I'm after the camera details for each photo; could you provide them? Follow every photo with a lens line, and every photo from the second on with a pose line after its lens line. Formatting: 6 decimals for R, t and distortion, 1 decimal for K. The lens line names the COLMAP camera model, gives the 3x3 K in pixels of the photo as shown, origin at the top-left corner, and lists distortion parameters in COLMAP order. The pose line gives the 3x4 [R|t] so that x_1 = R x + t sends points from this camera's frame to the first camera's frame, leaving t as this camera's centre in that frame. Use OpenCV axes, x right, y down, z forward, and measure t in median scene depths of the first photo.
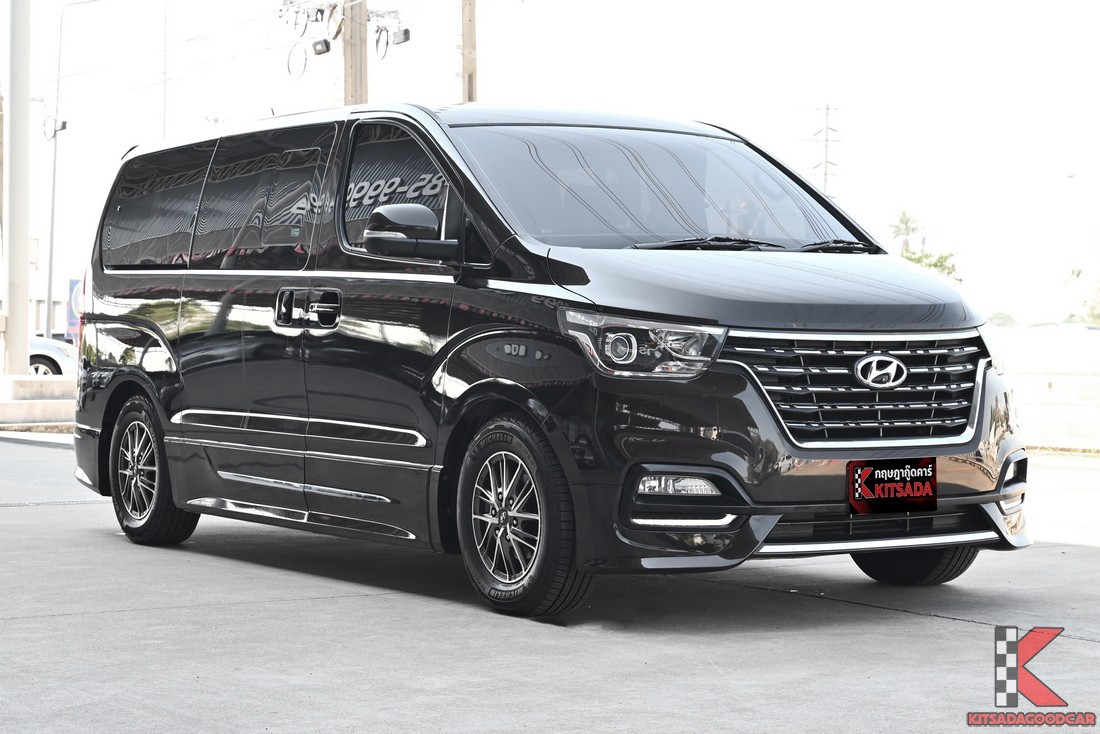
lens RADIAL K [[2338.0, 0, 549.9], [0, 2338.0, 371.5], [0, 0, 1]] dist [-0.299336, 0.000000]
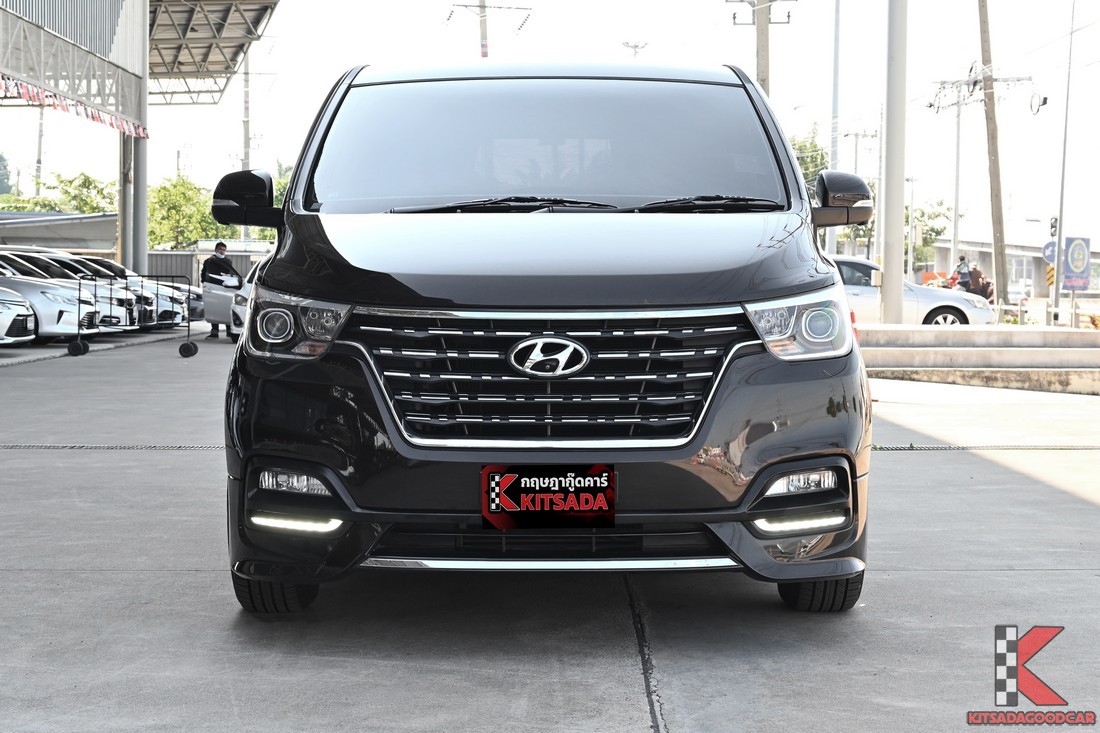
lens RADIAL K [[1989.7, 0, 550.7], [0, 1989.7, 365.2], [0, 0, 1]] dist [-0.076242, 0.000000]
pose [[0.879586, 0.020848, -0.475283, 0.477903], [-0.009312, 0.999602, 0.026613, -0.015789], [0.475649, -0.018982, 0.879430, 0.381547]]
